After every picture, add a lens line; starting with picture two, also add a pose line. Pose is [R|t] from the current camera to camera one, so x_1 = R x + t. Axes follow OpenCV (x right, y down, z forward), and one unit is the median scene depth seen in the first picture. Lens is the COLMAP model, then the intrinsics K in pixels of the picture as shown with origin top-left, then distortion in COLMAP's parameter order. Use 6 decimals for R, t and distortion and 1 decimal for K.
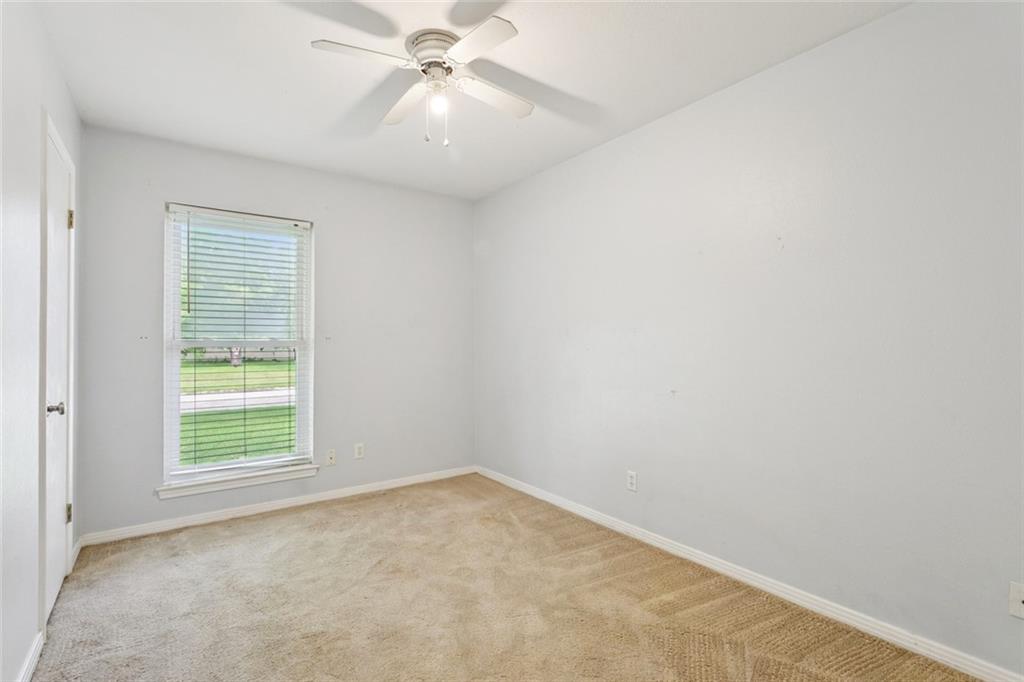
lens RADIAL K [[484.1, 0, 508.6], [0, 484.1, 342.6], [0, 0, 1]] dist [0.003356, 0.001416]
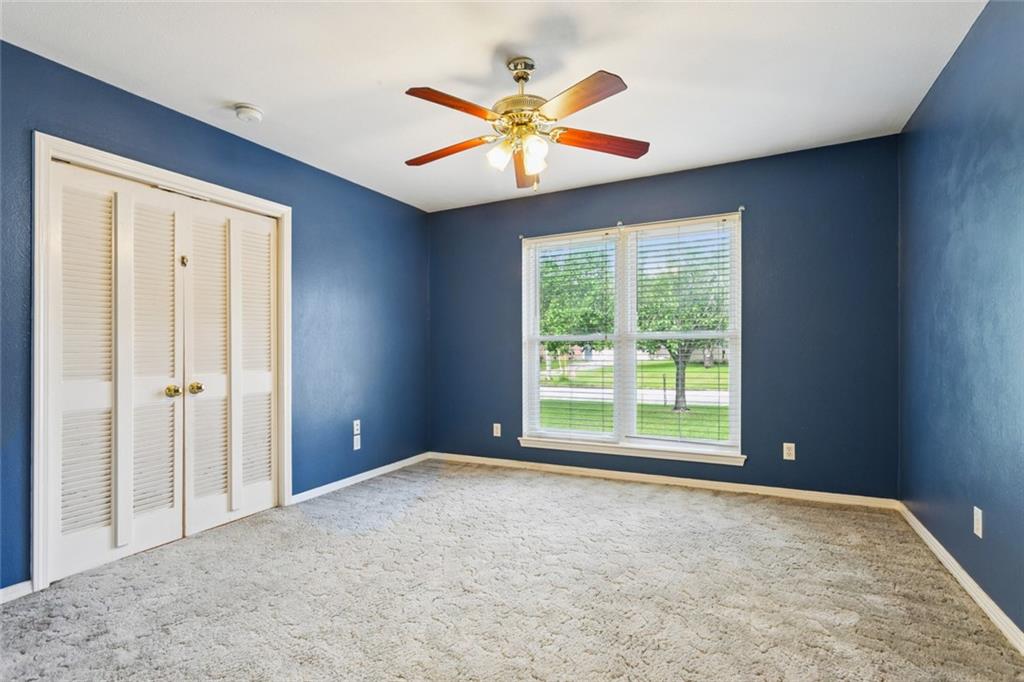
lens RADIAL K [[484.1, 0, 508.6], [0, 484.1, 342.6], [0, 0, 1]] dist [0.003356, 0.001416]
pose [[0.453064, -0.012331, -0.891393, 0.281490], [0.013821, 0.999881, -0.006807, -0.008014], [0.891371, -0.009236, 0.453181, 0.114089]]
